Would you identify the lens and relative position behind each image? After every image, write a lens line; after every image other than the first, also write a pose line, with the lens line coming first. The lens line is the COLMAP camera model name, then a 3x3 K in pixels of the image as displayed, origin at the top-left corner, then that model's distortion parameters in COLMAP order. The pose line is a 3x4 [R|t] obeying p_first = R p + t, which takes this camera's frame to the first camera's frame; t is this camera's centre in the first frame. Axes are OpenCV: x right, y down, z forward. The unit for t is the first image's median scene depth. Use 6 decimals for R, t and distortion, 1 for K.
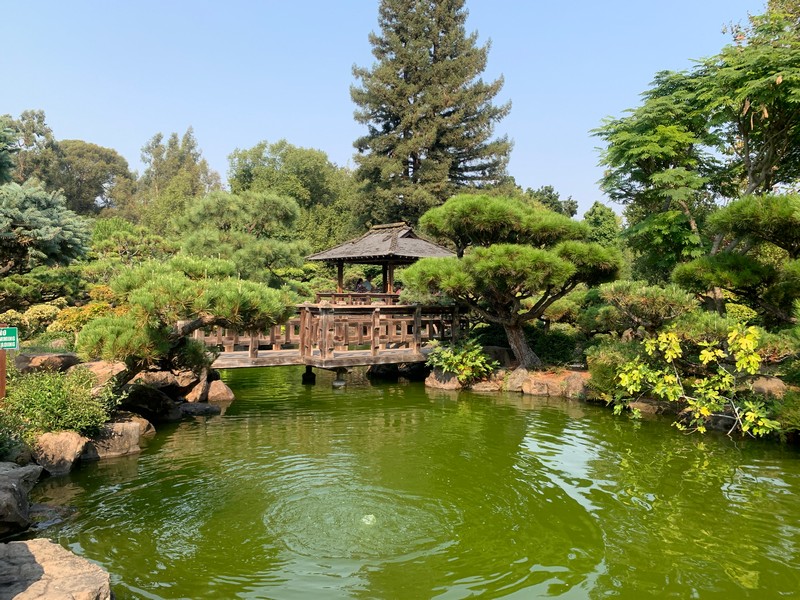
lens RADIAL K [[638.6, 0, 400.0], [0, 638.6, 300.0], [0, 0, 1]] dist [0.010829, 0.005391]
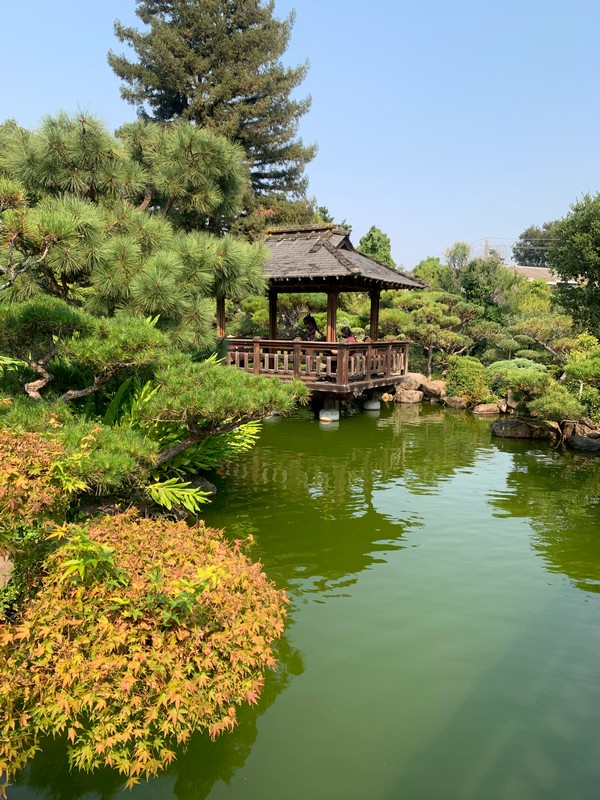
lens RADIAL K [[614.2, 0, 300.0], [0, 614.2, 400.0], [0, 0, 1]] dist [-0.003253, 0.001287]
pose [[0.954462, -0.032065, 0.296603, -0.094406], [-0.003958, 0.992759, 0.120059, -0.010466], [-0.298305, -0.115766, 0.947424, 0.192230]]
